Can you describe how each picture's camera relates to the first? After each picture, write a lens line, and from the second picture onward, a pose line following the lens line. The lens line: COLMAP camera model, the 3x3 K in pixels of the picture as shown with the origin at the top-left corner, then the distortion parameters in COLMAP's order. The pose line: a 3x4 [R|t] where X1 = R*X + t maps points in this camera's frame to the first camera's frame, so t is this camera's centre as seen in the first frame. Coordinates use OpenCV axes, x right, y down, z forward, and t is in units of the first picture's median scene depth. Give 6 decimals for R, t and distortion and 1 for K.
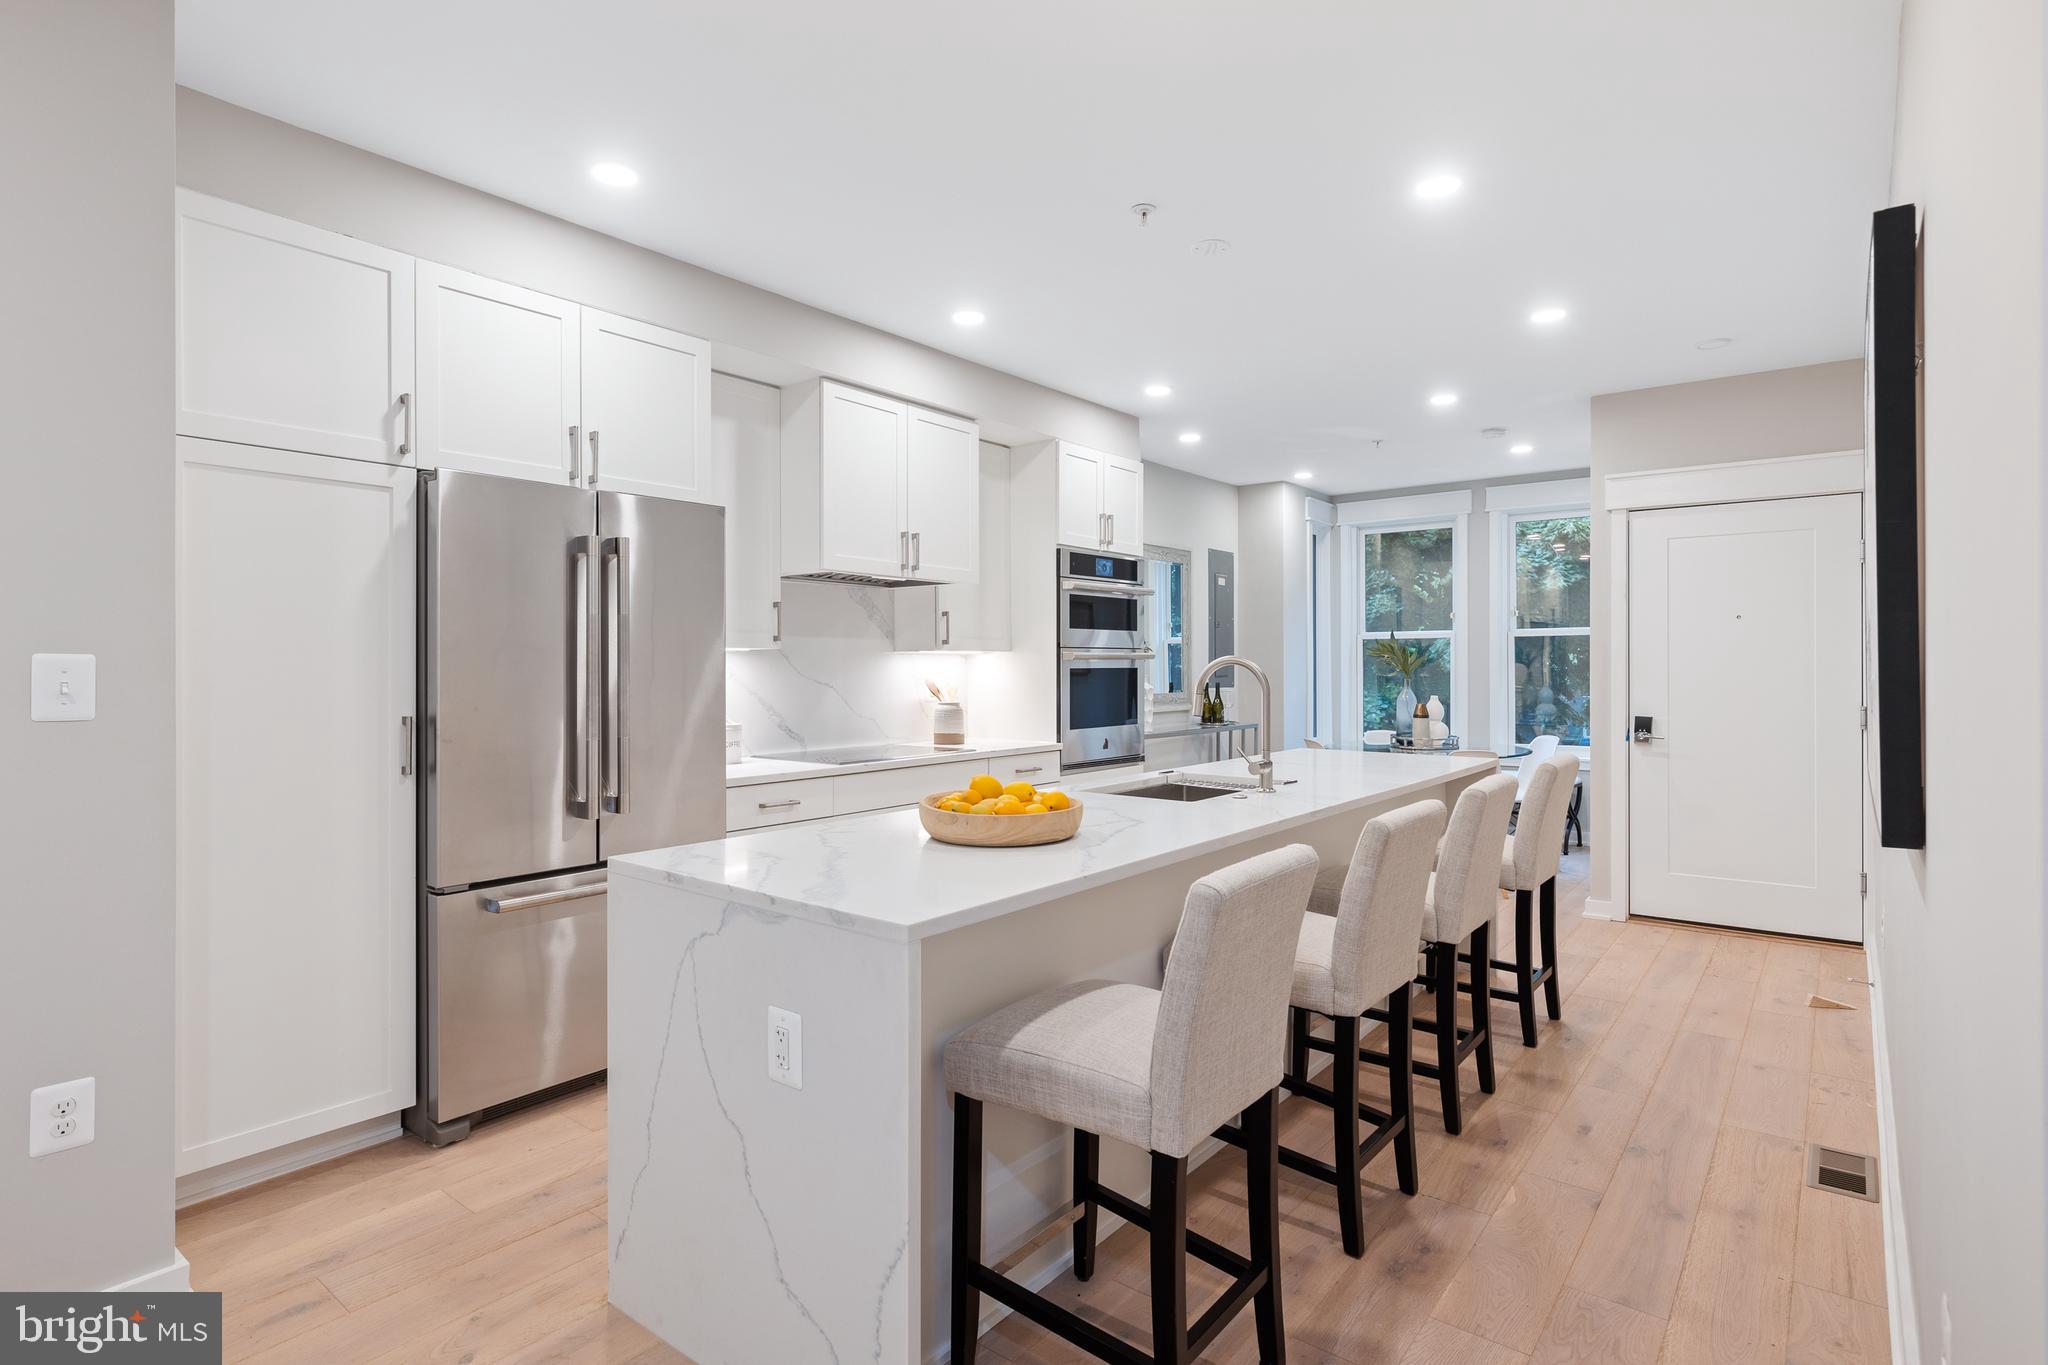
lens RADIAL K [[1117.4, 0, 1041.2], [0, 1117.4, 673.7], [0, 0, 1]] dist [0.005903, 0.000323]
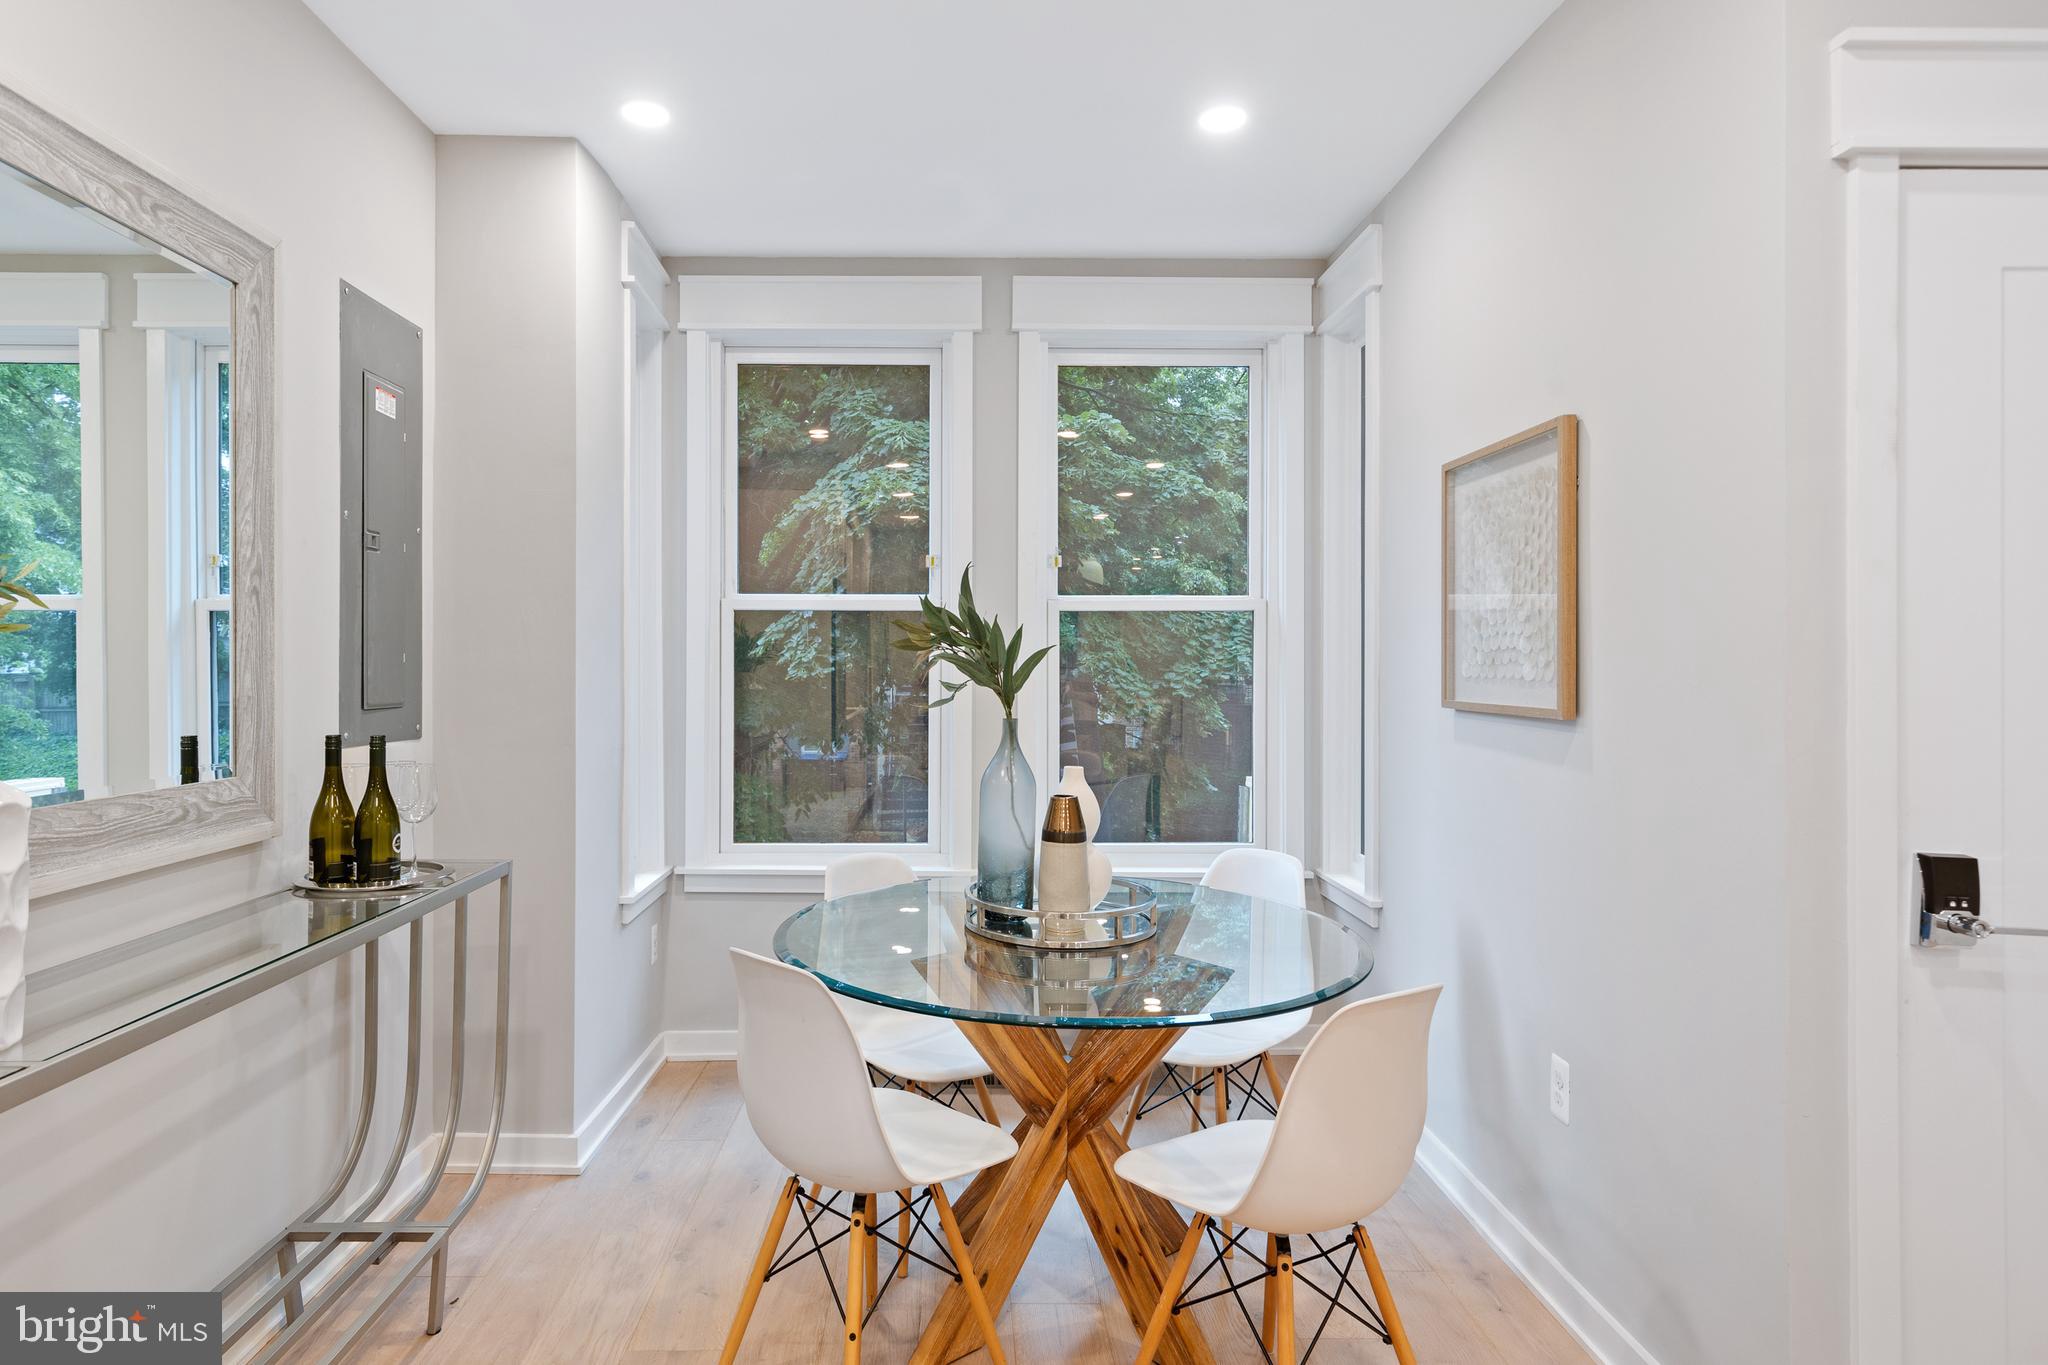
lens RADIAL K [[1250.2, 0, 907.8], [0, 1250.2, 669.2], [0, 0, 1]] dist [-0.000262, 0.002462]
pose [[0.829263, 0.005353, 0.558832, 0.131668], [-0.002037, 0.999976, -0.006556, -0.009547], [-0.558854, 0.004298, 0.829255, 0.944123]]
